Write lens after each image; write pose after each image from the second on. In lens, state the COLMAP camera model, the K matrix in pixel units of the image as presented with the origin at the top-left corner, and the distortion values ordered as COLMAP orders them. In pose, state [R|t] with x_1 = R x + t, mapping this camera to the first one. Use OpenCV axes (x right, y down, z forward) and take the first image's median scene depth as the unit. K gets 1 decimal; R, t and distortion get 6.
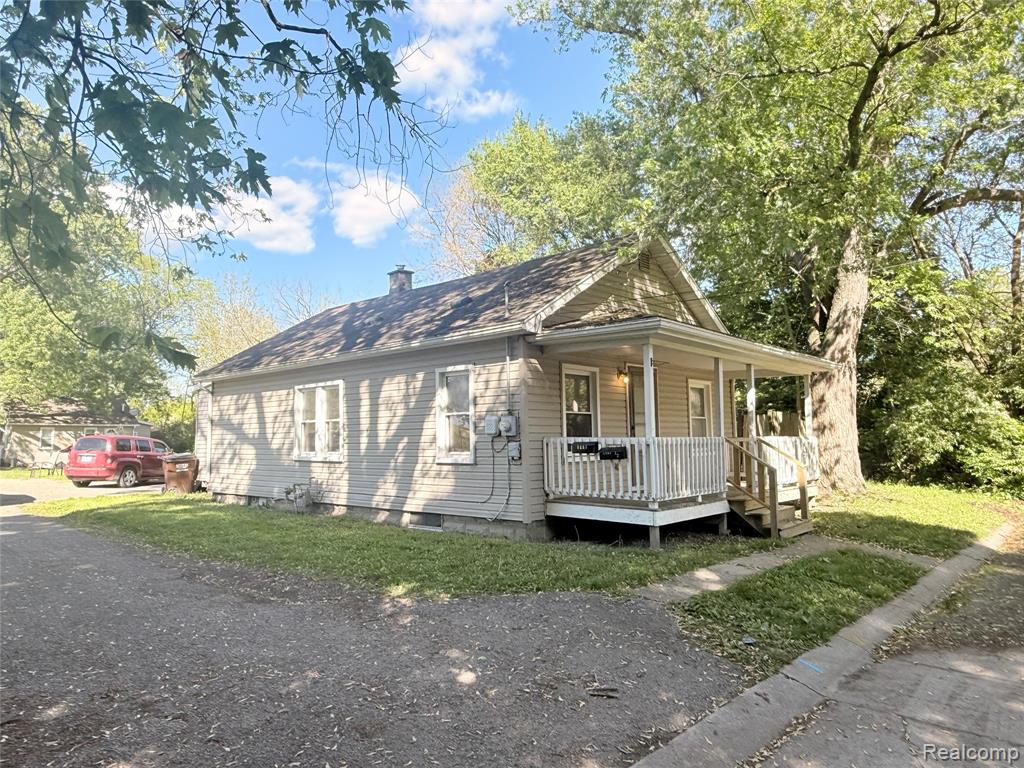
lens RADIAL K [[669.4, 0, 512.0], [0, 669.4, 384.0], [0, 0, 1]] dist [-0.002932, -0.001587]
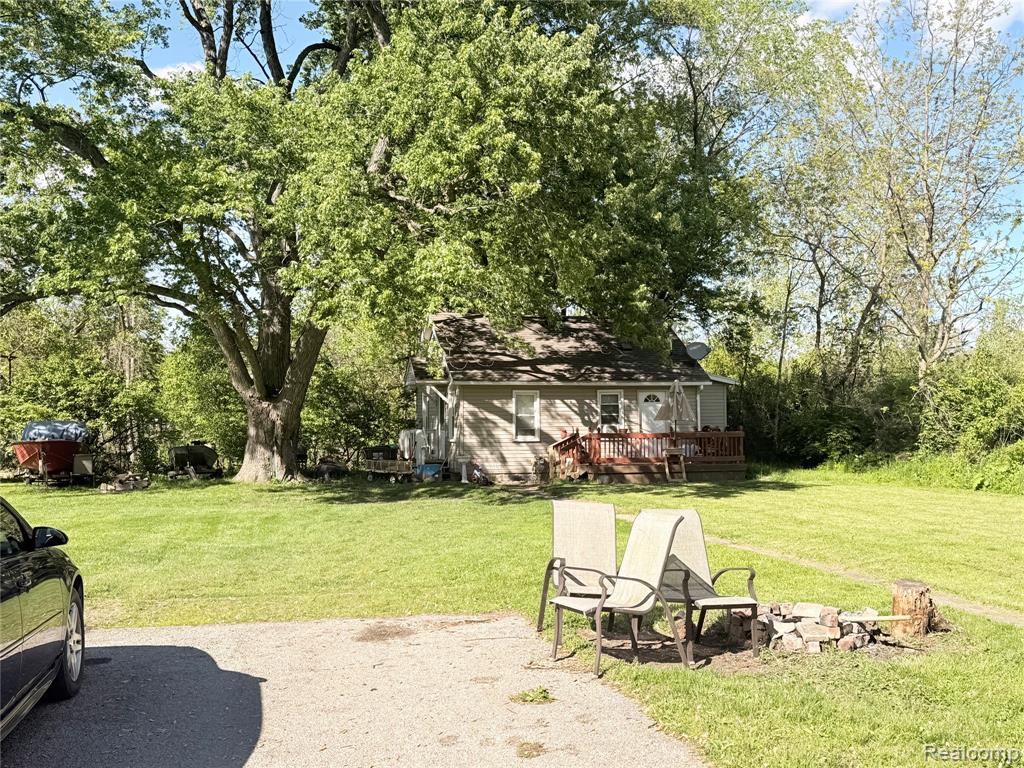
lens RADIAL K [[1058.5, 0, 509.0], [0, 1058.5, 397.0], [0, 0, 1]] dist [0.118785, -0.007275]
pose [[0.824513, -0.006702, -0.565803, -1.023736], [0.047155, 0.997266, 0.056903, 0.096142], [0.563874, -0.073597, 0.822575, 1.389276]]
